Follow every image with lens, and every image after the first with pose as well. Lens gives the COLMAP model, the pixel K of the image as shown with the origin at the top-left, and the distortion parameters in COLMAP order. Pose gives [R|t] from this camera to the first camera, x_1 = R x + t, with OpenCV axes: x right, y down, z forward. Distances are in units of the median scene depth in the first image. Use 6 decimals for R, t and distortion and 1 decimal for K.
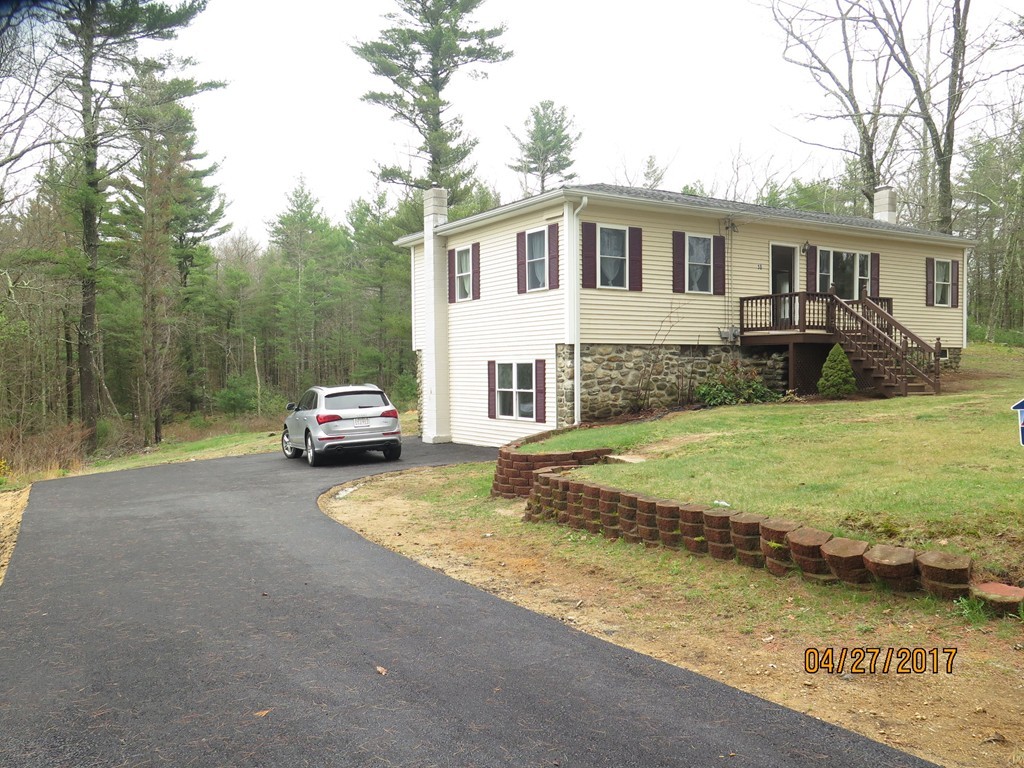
lens RADIAL K [[854.6, 0, 512.0], [0, 854.6, 384.0], [0, 0, 1]] dist [-0.023418, 0.004997]
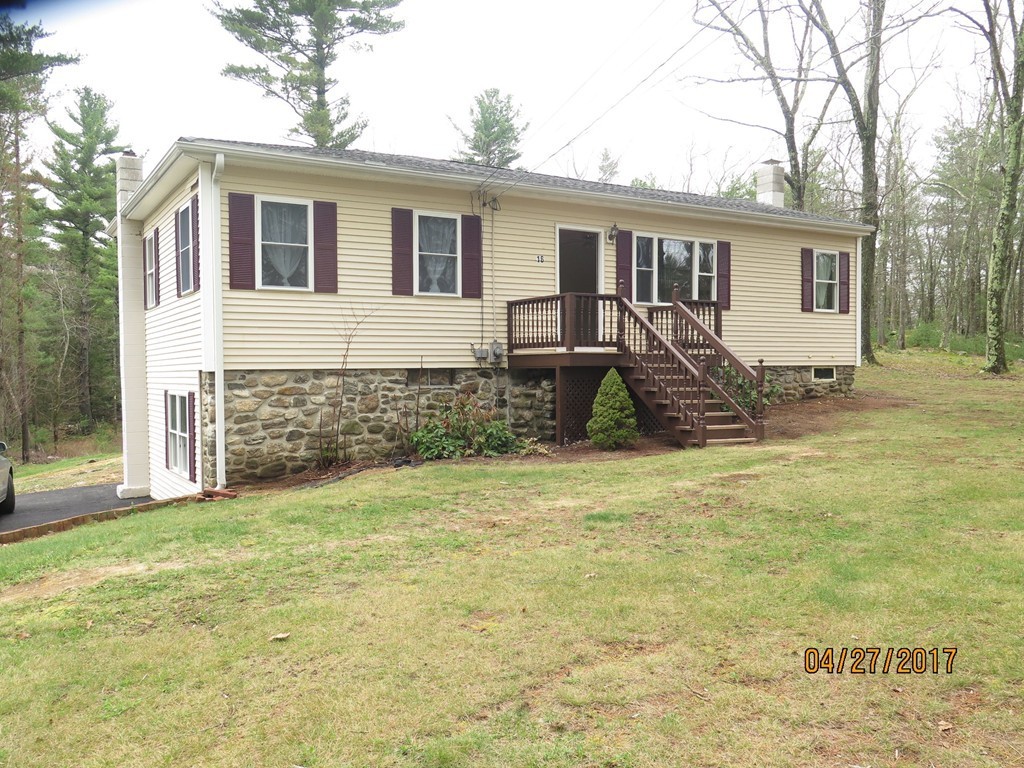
lens RADIAL K [[863.0, 0, 513.3], [0, 863.0, 386.1], [0, 0, 1]] dist [-0.024147, 0.007885]
pose [[0.999987, -0.002202, 0.004633, 0.271284], [0.002207, 0.999997, -0.001065, -0.029603], [-0.004631, 0.001075, 0.999989, 0.275541]]
